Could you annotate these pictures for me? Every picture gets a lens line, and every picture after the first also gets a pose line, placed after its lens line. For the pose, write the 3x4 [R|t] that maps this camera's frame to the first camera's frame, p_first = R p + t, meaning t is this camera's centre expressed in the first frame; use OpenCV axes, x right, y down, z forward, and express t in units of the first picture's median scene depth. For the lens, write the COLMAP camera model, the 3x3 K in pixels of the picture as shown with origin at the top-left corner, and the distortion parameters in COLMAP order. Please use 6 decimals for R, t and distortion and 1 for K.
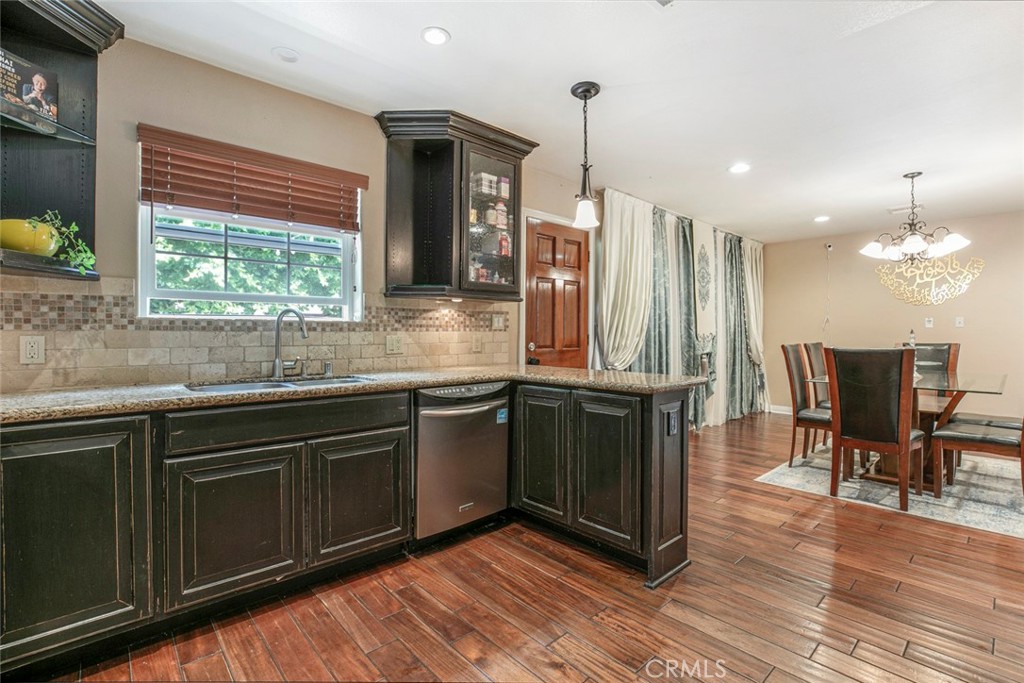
lens RADIAL K [[471.1, 0, 518.8], [0, 471.1, 336.8], [0, 0, 1]] dist [-0.011420, 0.000905]
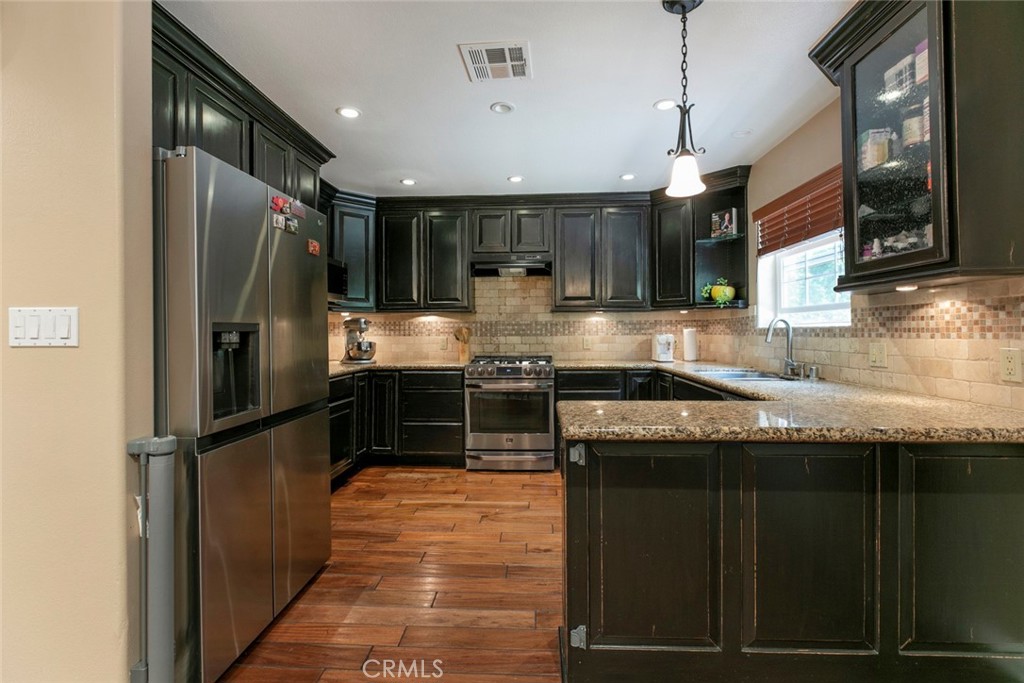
lens RADIAL K [[468.4, 0, 510.4], [0, 468.4, 328.6], [0, 0, 1]] dist [0.001527, 0.000152]
pose [[-0.718926, 0.000448, -0.695087, 0.821998], [0.003145, 0.999992, -0.002609, -0.030985], [0.695080, -0.004062, -0.718921, 1.328856]]
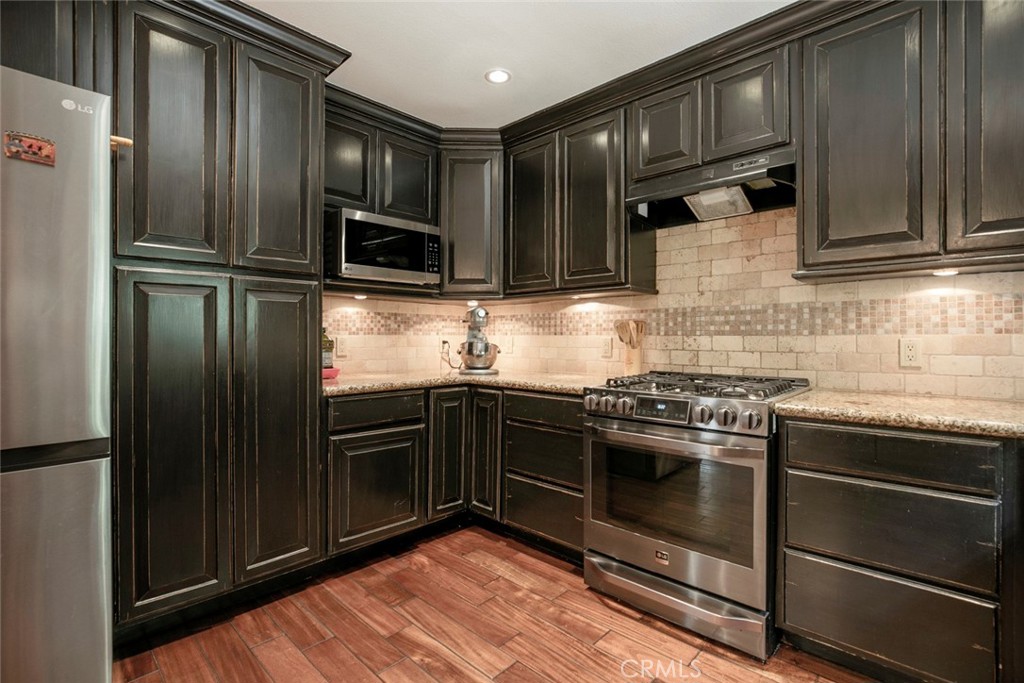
lens RADIAL K [[471.1, 0, 518.8], [0, 471.1, 336.8], [0, 0, 1]] dist [-0.011420, 0.000905]
pose [[-0.996911, -0.001617, -0.078523, 0.005874], [-0.001662, 0.999998, 0.000503, -0.002643], [0.078522, 0.000632, -0.996912, 0.907895]]
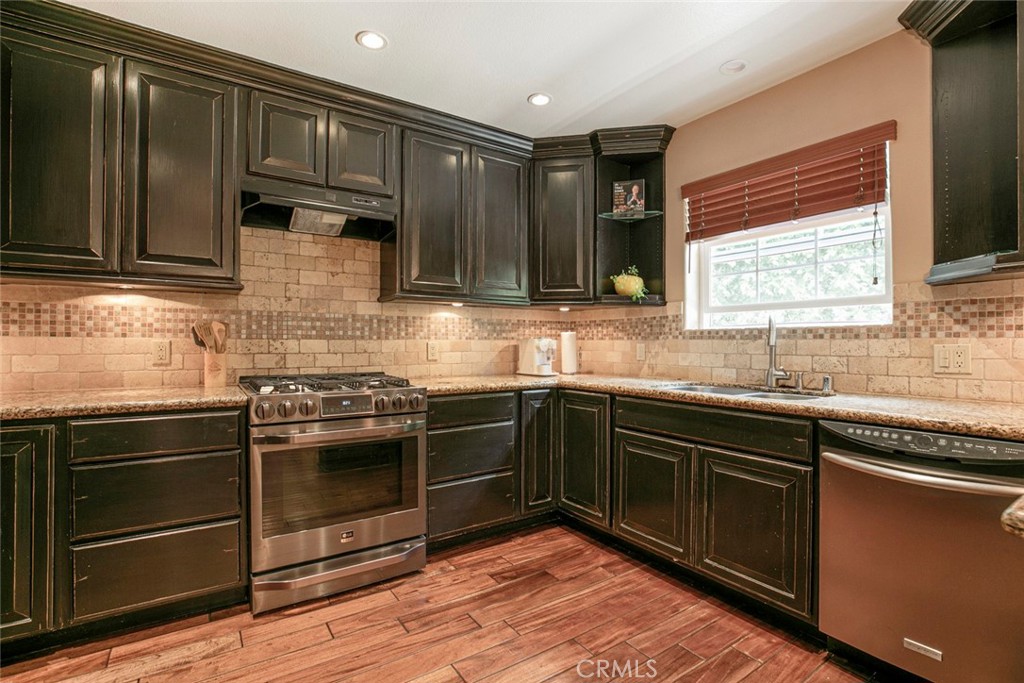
lens RADIAL K [[486.9, 0, 517.0], [0, 486.9, 342.5], [0, 0, 1]] dist [-0.020032, 0.001386]
pose [[-0.146862, -0.000396, -0.989157, 0.532590], [-0.006680, 0.999978, 0.000591, -0.002138], [0.989134, 0.006695, -0.146862, 0.608902]]
